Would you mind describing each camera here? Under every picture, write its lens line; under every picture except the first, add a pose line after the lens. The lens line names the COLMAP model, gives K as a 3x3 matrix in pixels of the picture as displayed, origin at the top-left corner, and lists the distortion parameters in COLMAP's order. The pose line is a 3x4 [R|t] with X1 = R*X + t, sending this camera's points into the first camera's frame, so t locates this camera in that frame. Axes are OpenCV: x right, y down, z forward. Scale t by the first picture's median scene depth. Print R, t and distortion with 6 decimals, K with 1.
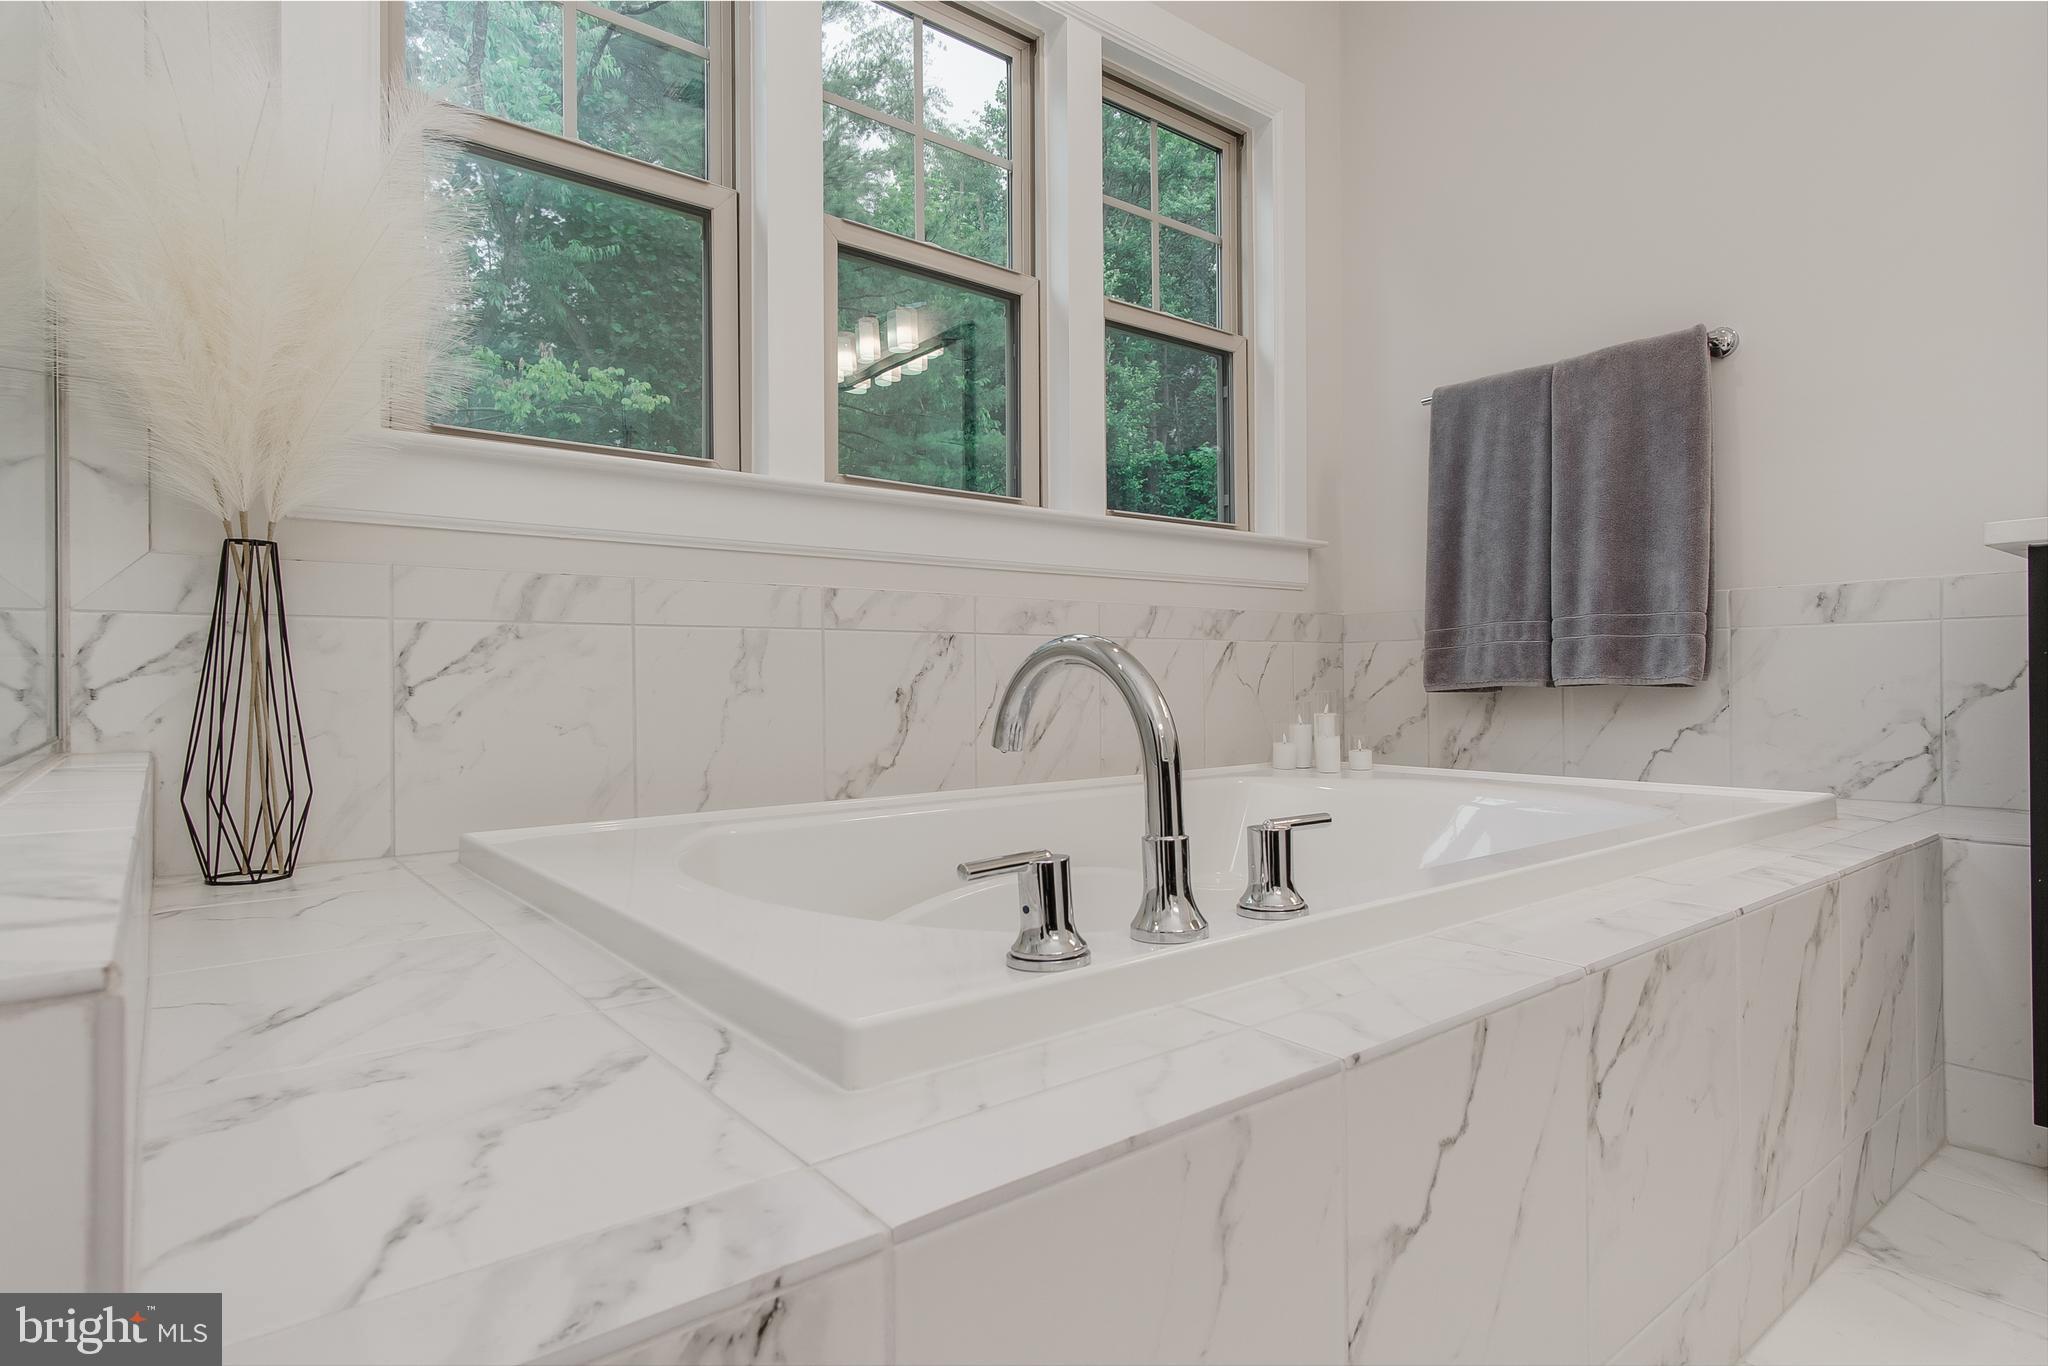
lens RADIAL K [[1085.5, 0, 1022.3], [0, 1085.5, 675.7], [0, 0, 1]] dist [-0.000252, 0.000992]
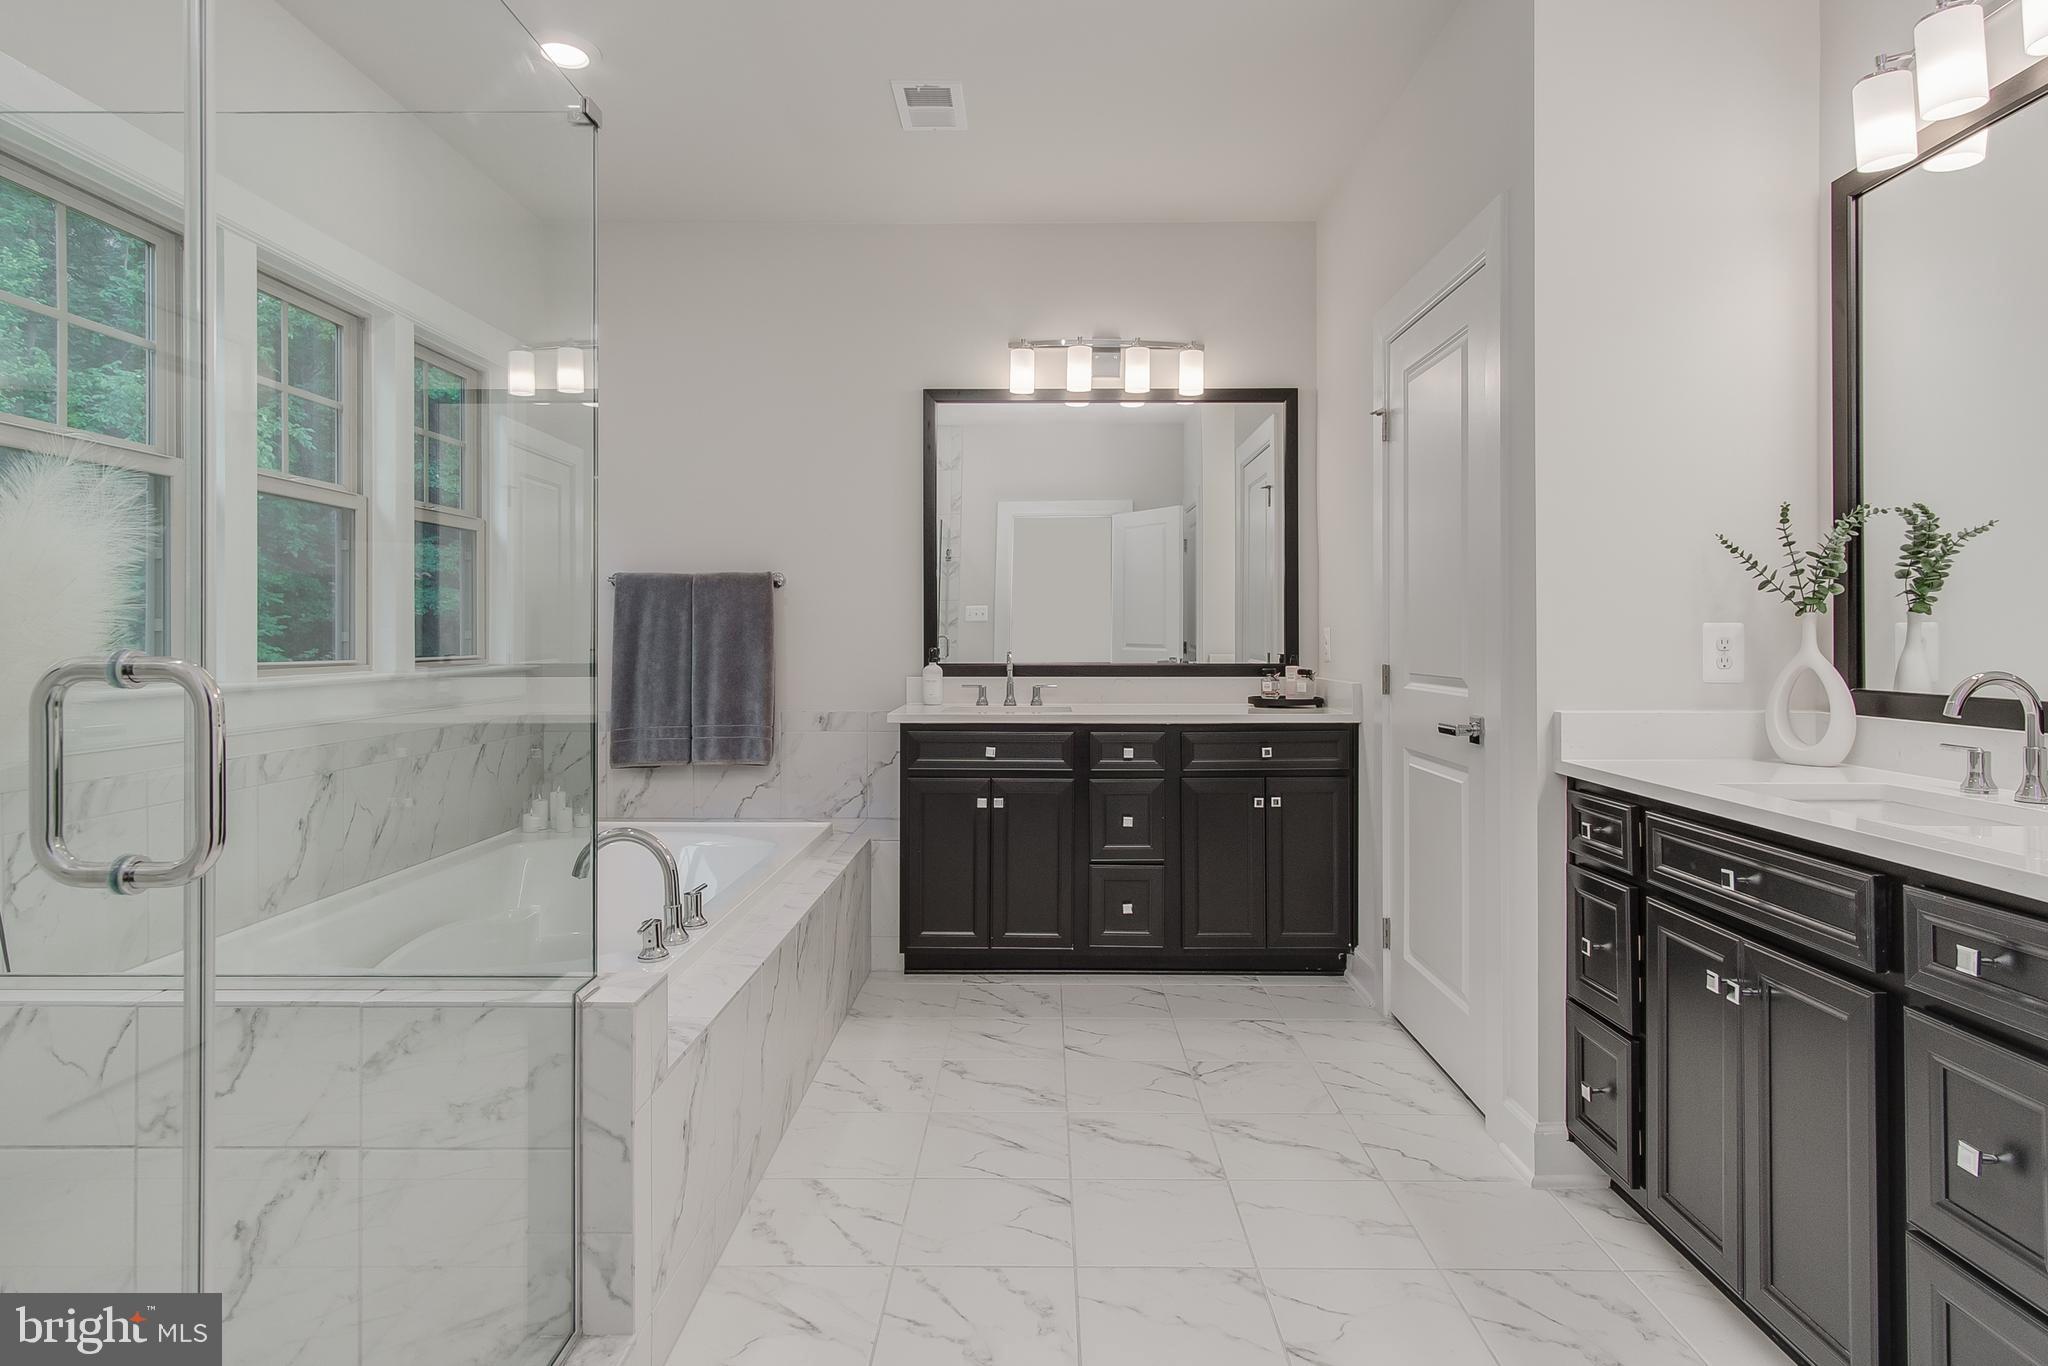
lens RADIAL K [[1141.6, 0, 1029.6], [0, 1141.6, 637.6], [0, 0, 1]] dist [0.006221, 0.004050]
pose [[0.638203, 0.004077, 0.769857, -0.567733], [-0.007610, 0.999971, 0.001013, -0.200183], [-0.769830, -0.006505, 0.638216, -0.566506]]
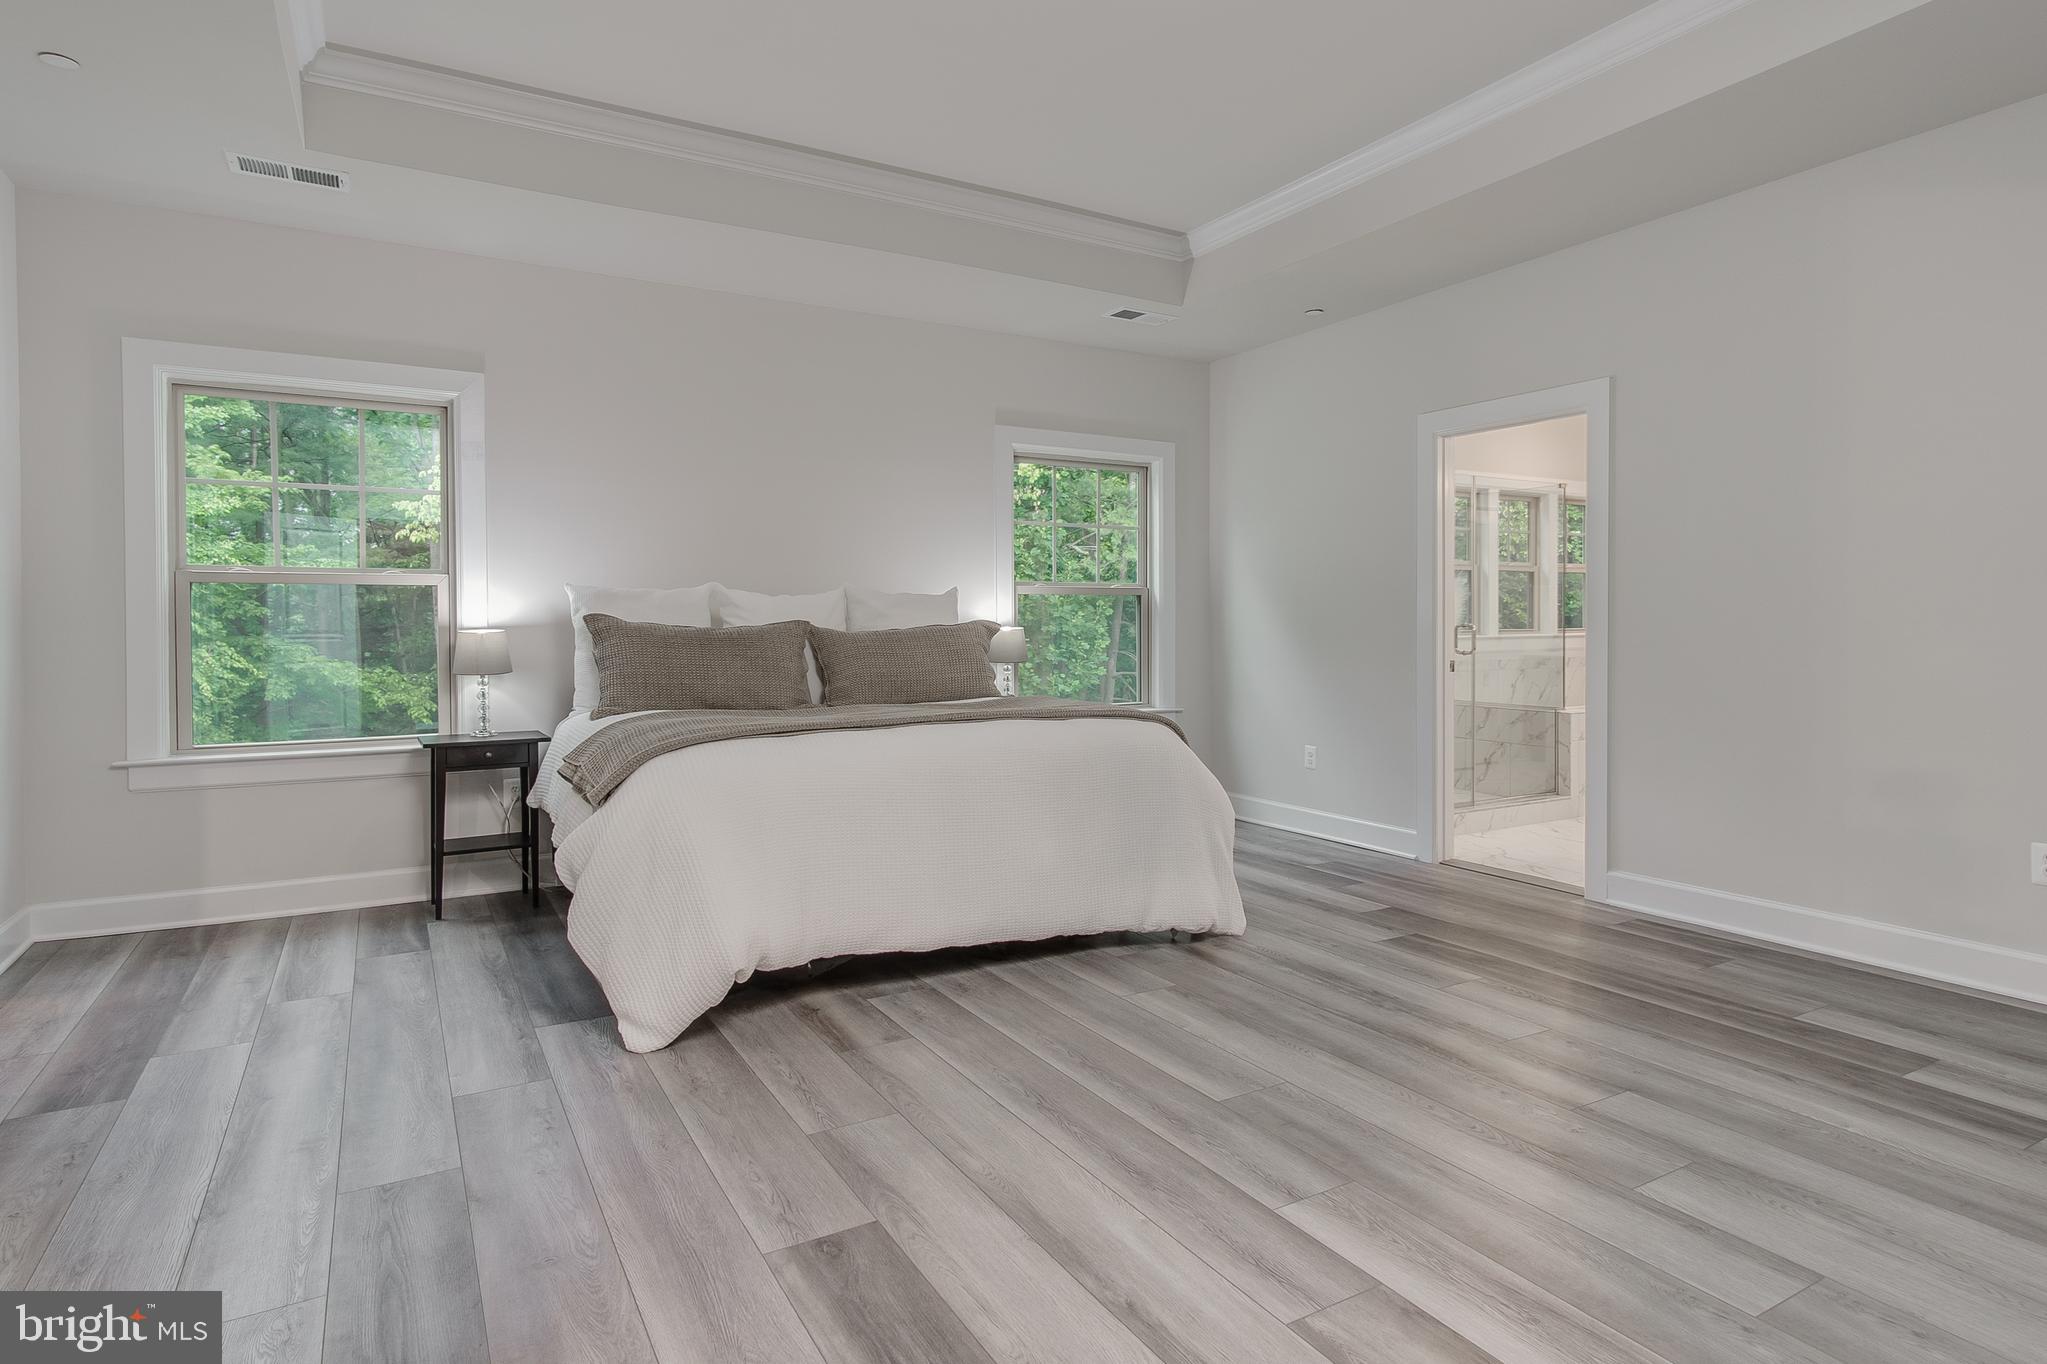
lens RADIAL K [[1131.7, 0, 1039.6], [0, 1131.7, 662.1], [0, 0, 1]] dist [0.013496, 0.000124]
pose [[0.990783, 0.004243, -0.135395, -1.084721], [0.001956, 0.998957, 0.045623, -0.223610], [0.135448, -0.045467, 0.989741, -2.830210]]
